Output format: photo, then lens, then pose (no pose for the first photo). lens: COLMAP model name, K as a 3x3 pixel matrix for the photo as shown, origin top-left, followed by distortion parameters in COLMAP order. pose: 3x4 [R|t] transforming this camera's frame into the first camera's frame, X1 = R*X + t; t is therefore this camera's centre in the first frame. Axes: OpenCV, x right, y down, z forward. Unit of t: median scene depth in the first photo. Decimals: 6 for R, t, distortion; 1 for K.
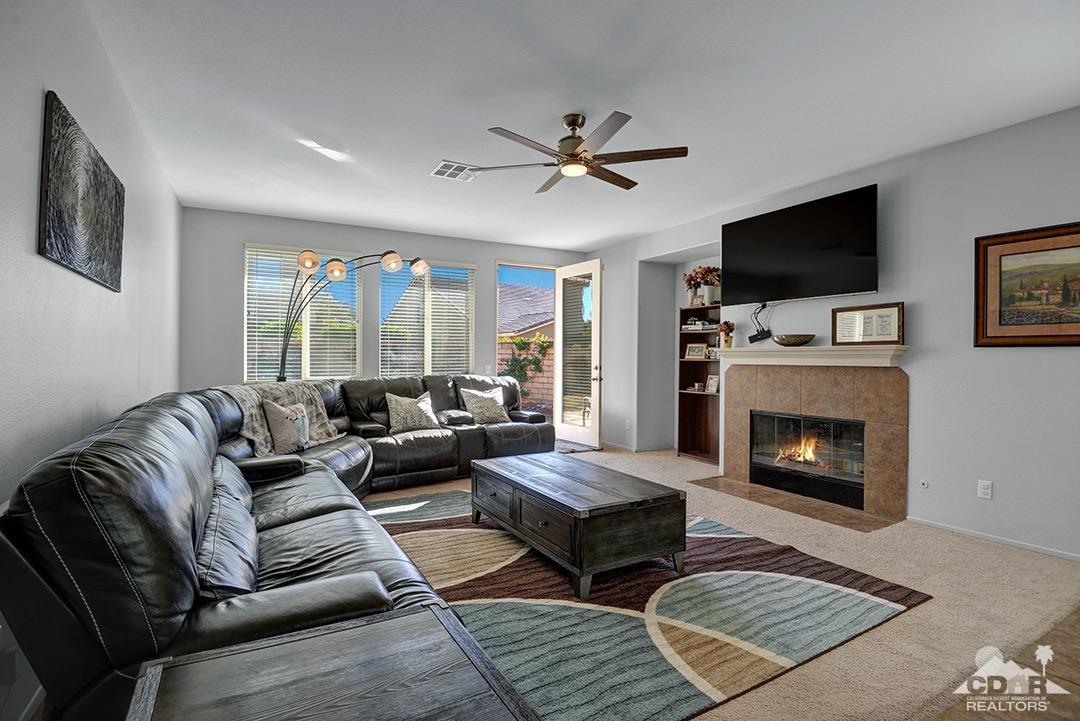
lens RADIAL K [[507.4, 0, 542.9], [0, 507.4, 357.2], [0, 0, 1]] dist [-0.000244, -0.019214]
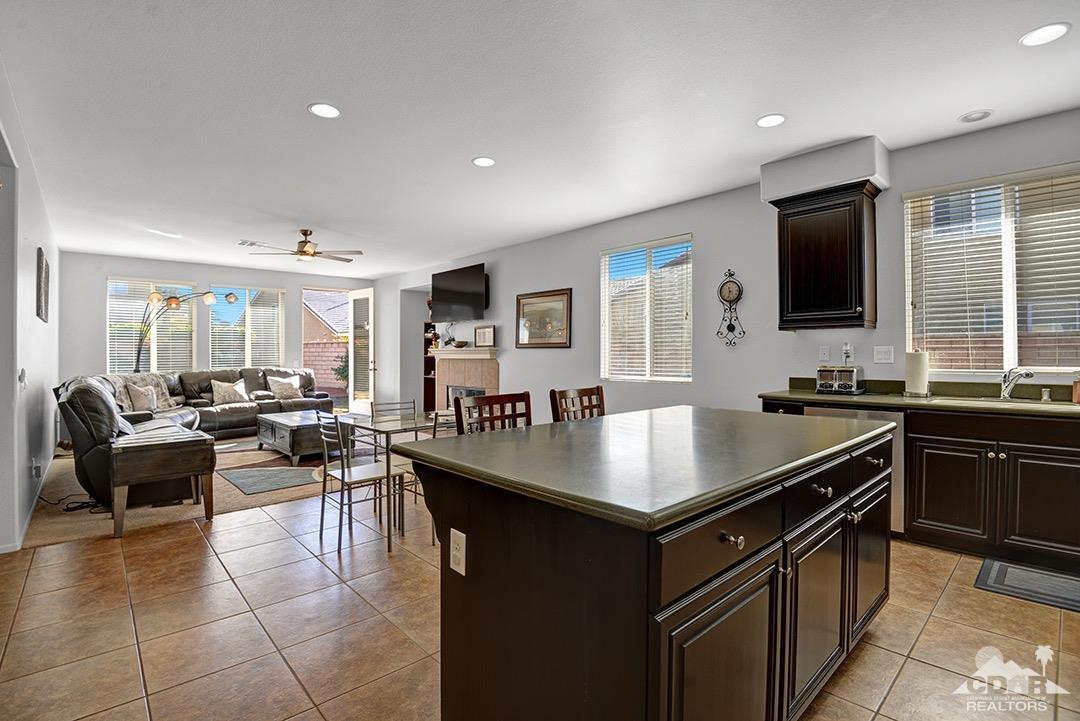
lens RADIAL K [[502.3, 0, 540.5], [0, 502.3, 353.3], [0, 0, 1]] dist [-0.060072, -0.000665]
pose [[0.971943, -0.009838, 0.235011, 0.316826], [0.009464, 0.999952, 0.002717, -0.003722], [-0.235027, -0.000417, 0.971989, -0.673833]]
